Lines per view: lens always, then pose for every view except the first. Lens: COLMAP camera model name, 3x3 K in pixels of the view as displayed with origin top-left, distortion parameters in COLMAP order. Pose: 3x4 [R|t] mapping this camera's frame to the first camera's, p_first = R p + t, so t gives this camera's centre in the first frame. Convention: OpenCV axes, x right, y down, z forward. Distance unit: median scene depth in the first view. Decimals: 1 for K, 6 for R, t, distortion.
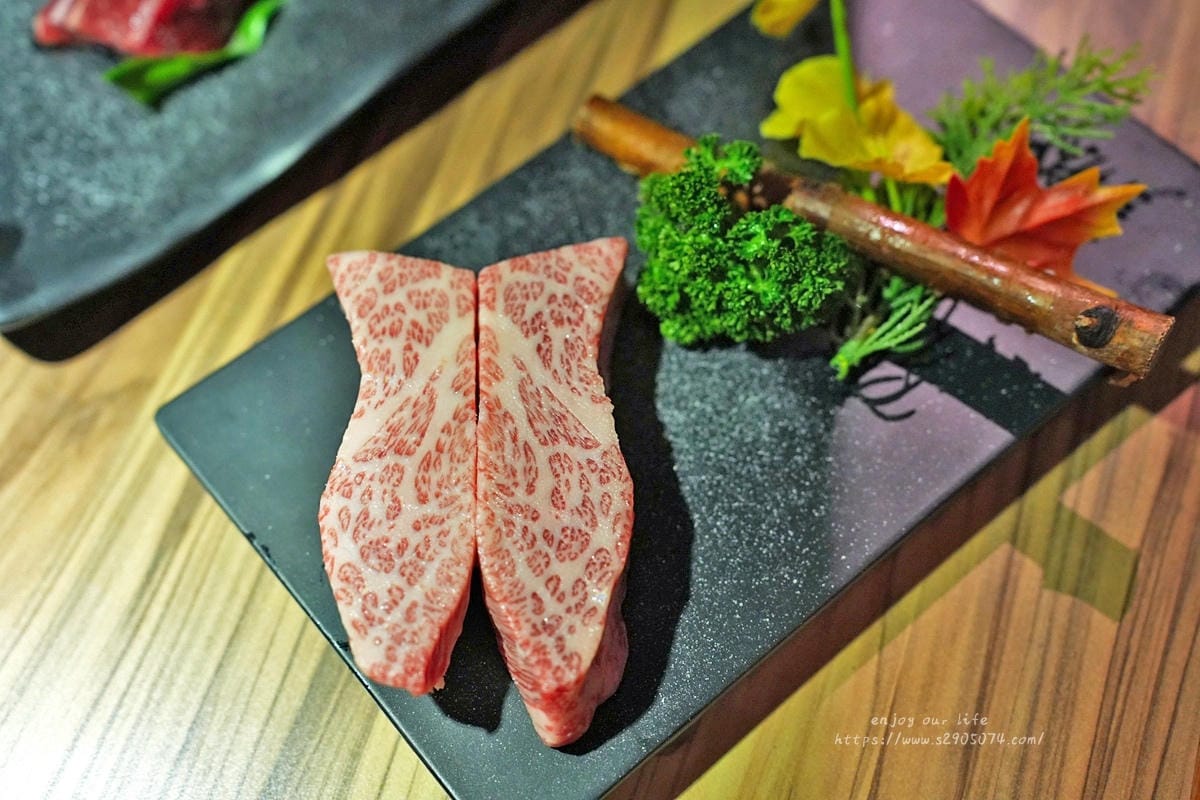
lens RADIAL K [[1559.8, 0, 601.0], [0, 1559.8, 403.8], [0, 0, 1]] dist [0.143452, 0.000000]
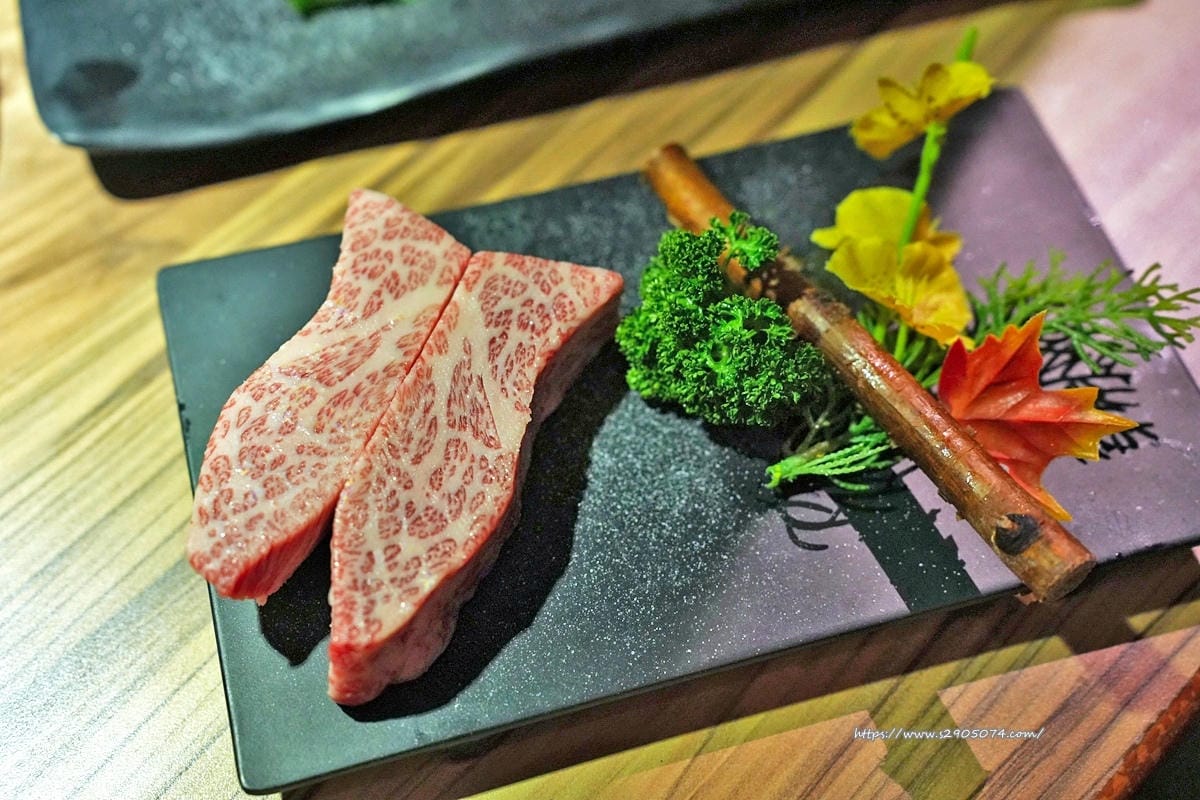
lens RADIAL K [[1559.8, 0, 602.9], [0, 1559.8, 400.0], [0, 0, 1]] dist [0.143452, 0.000000]
pose [[0.911512, 0.376723, -0.165003, 0.201095], [-0.384089, 0.923190, -0.014027, -0.012733], [0.147045, 0.076161, 0.986193, 0.005608]]
